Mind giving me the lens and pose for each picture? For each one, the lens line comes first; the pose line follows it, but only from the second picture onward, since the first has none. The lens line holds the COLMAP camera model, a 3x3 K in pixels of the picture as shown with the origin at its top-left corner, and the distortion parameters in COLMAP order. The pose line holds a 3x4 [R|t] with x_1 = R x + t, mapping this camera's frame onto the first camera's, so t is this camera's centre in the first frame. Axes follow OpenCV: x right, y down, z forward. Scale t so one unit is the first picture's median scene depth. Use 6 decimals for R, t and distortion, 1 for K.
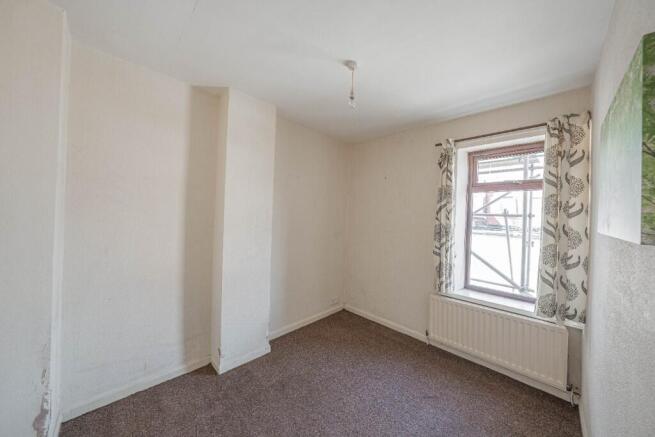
lens RADIAL K [[223.8, 0, 327.5], [0, 223.8, 218.5], [0, 0, 1]] dist [0.000270, 0.000006]
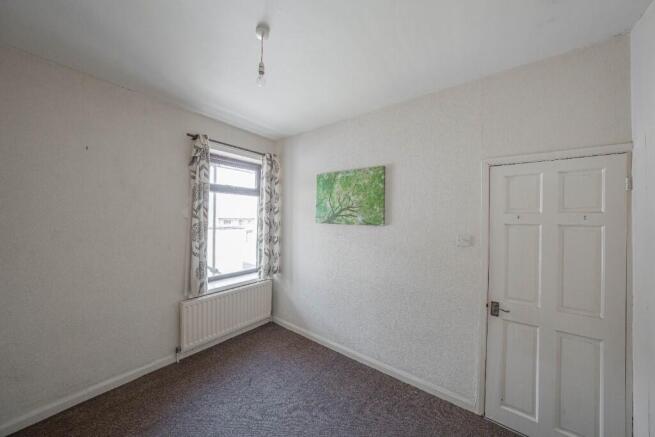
lens RADIAL K [[230.2, 0, 327.5], [0, 230.2, 218.5], [0, 0, 1]] dist [-0.018730, 0.000171]
pose [[-0.130434, -0.032114, 0.990937, -0.542389], [-0.004135, 0.999484, 0.031846, -0.025365], [-0.991448, 0.000056, -0.130500, 0.617668]]
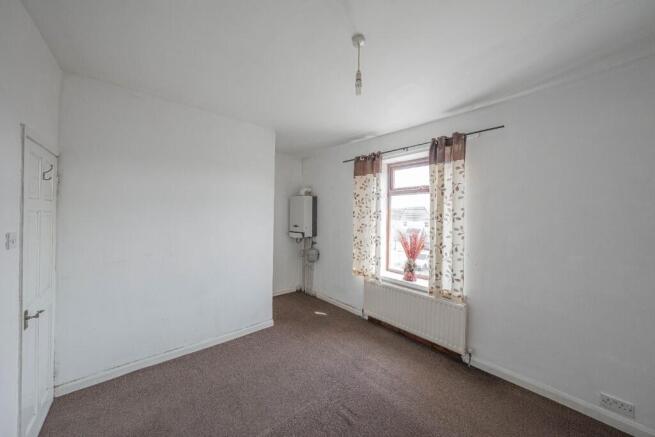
lens RADIAL K [[223.8, 0, 327.5], [0, 223.8, 218.5], [0, 0, 1]] dist [0.000270, 0.000006]
pose [[0.999549, -0.014639, -0.026207, 0.328282], [0.014479, 0.999875, -0.006293, 0.015883], [0.026296, 0.005911, 0.999637, -0.264313]]
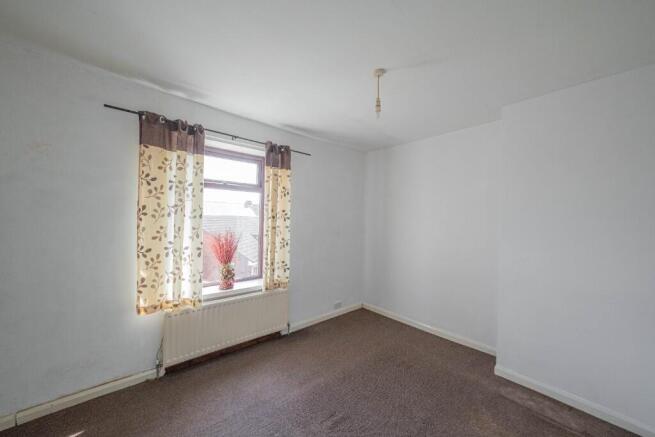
lens RADIAL K [[241.4, 0, 327.5], [0, 241.4, 218.5], [0, 0, 1]] dist [-0.000935, -0.000026]
pose [[0.056479, -0.030408, 0.997941, -0.374201], [-0.005749, 0.999510, 0.030781, -0.019012], [-0.998387, -0.007475, 0.056277, 0.434626]]
